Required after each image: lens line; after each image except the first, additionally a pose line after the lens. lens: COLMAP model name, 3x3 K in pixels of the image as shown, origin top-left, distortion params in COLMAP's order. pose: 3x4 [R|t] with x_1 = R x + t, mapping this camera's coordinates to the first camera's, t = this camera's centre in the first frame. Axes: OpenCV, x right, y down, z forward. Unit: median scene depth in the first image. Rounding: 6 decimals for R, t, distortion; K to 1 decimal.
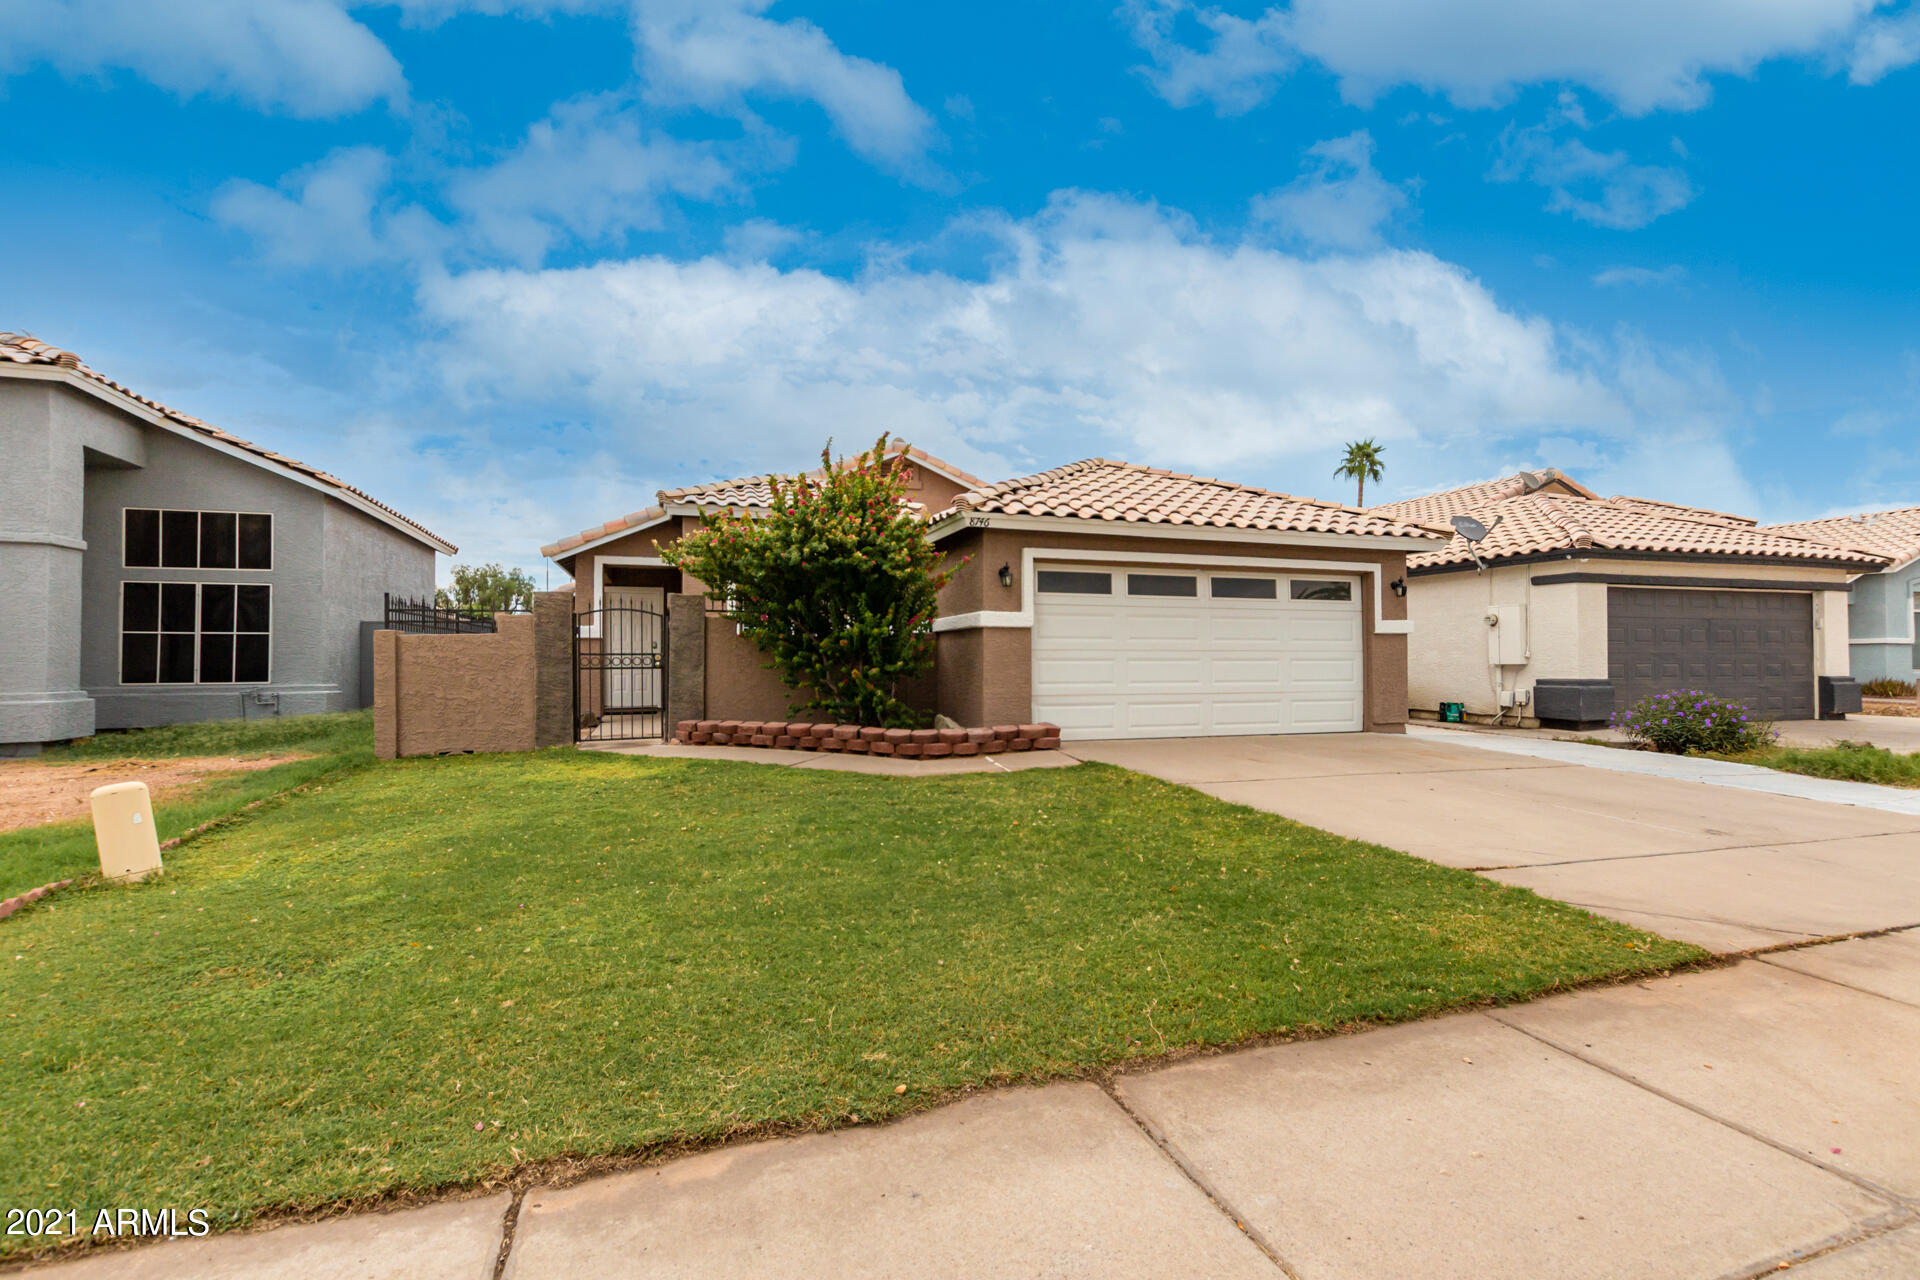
lens RADIAL K [[883.9, 0, 963.4], [0, 883.9, 608.5], [0, 0, 1]] dist [0.008177, -0.004622]
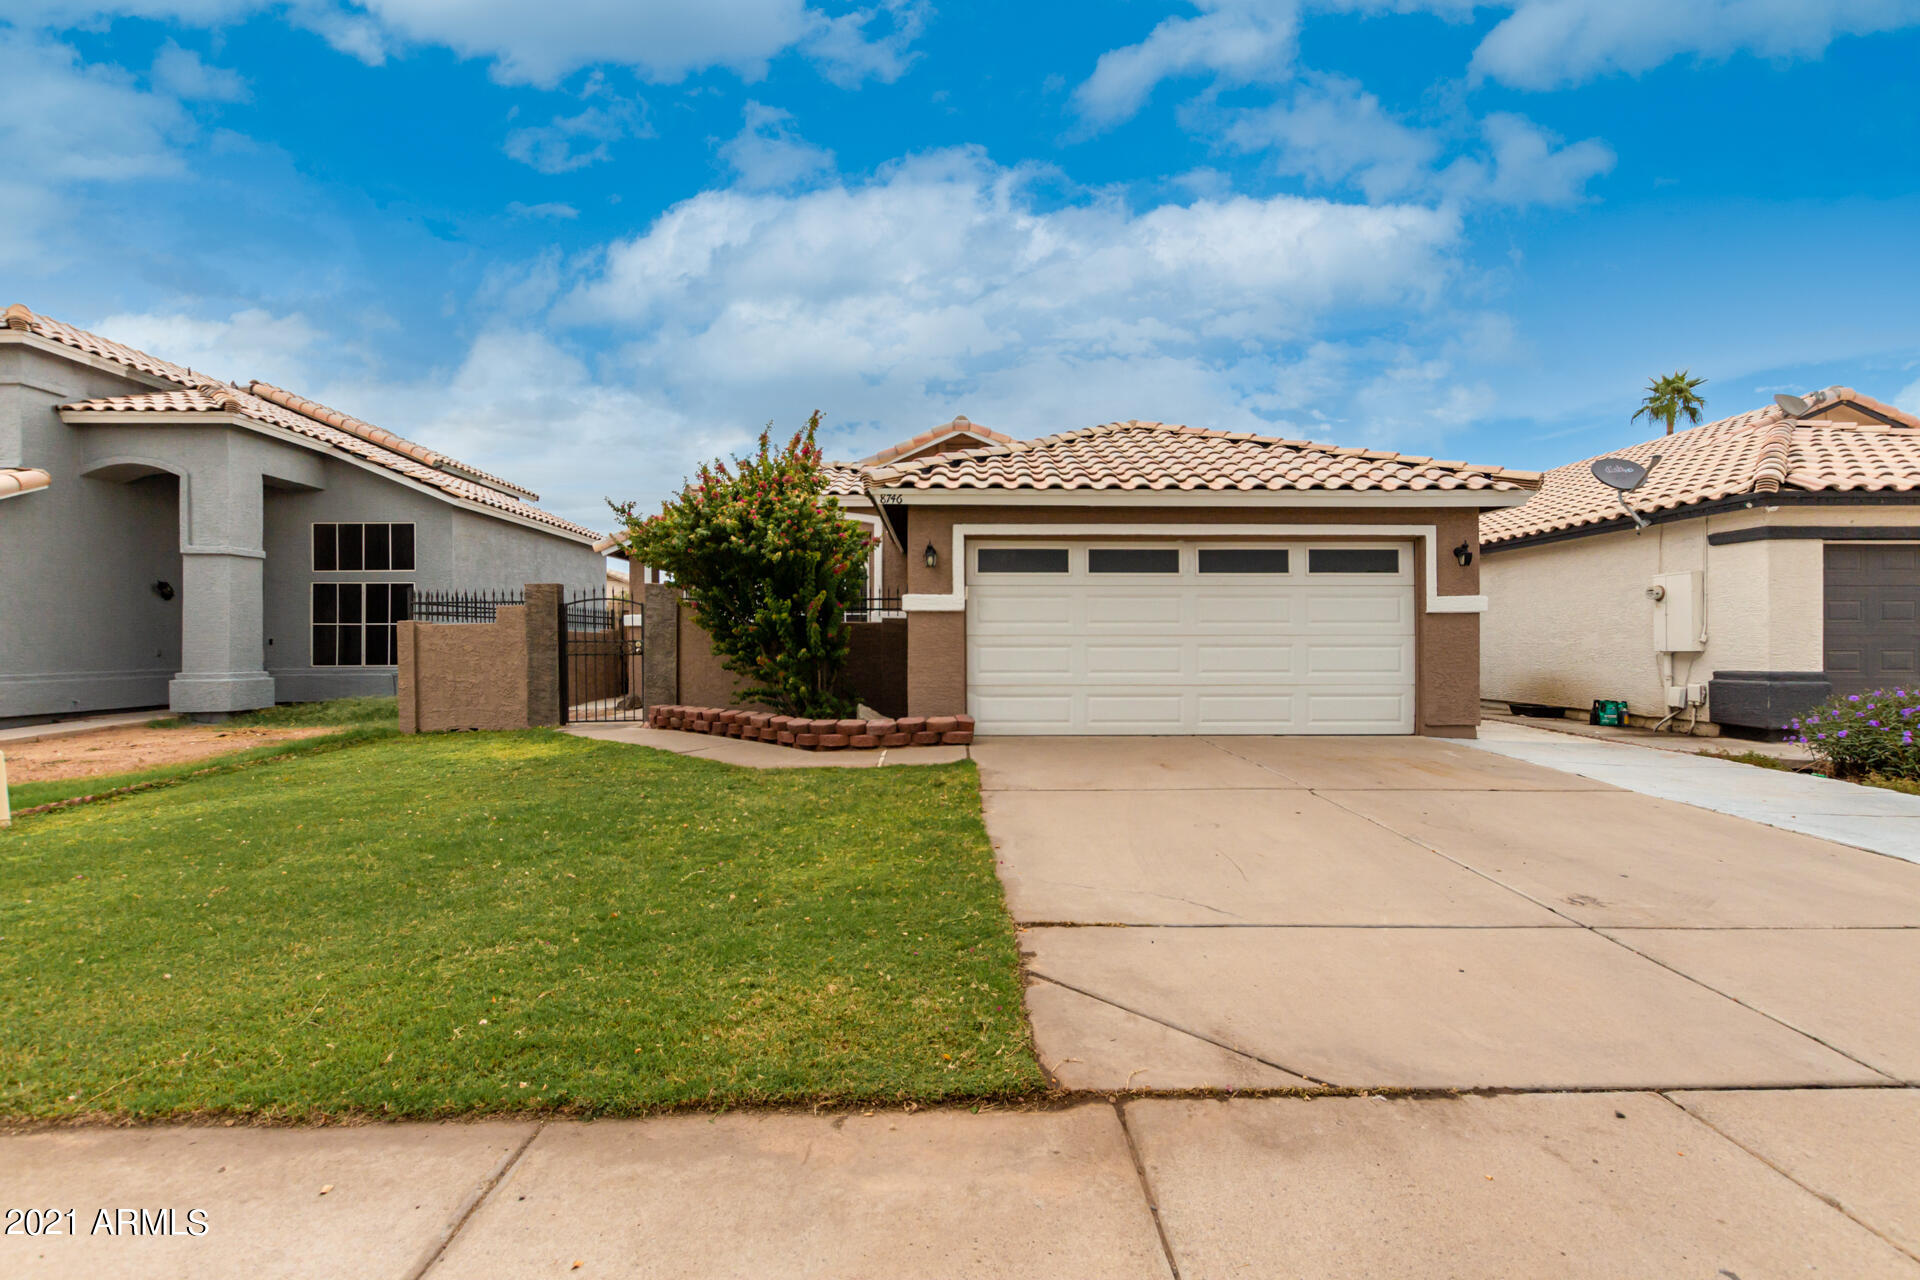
lens RADIAL K [[883.9, 0, 964.8], [0, 883.9, 614.8], [0, 0, 1]] dist [0.008177, -0.004622]
pose [[0.952576, -0.011396, -0.304087, 0.333243], [0.018765, 0.999597, 0.021323, 0.005326], [0.303722, -0.026018, 0.952405, 0.118086]]
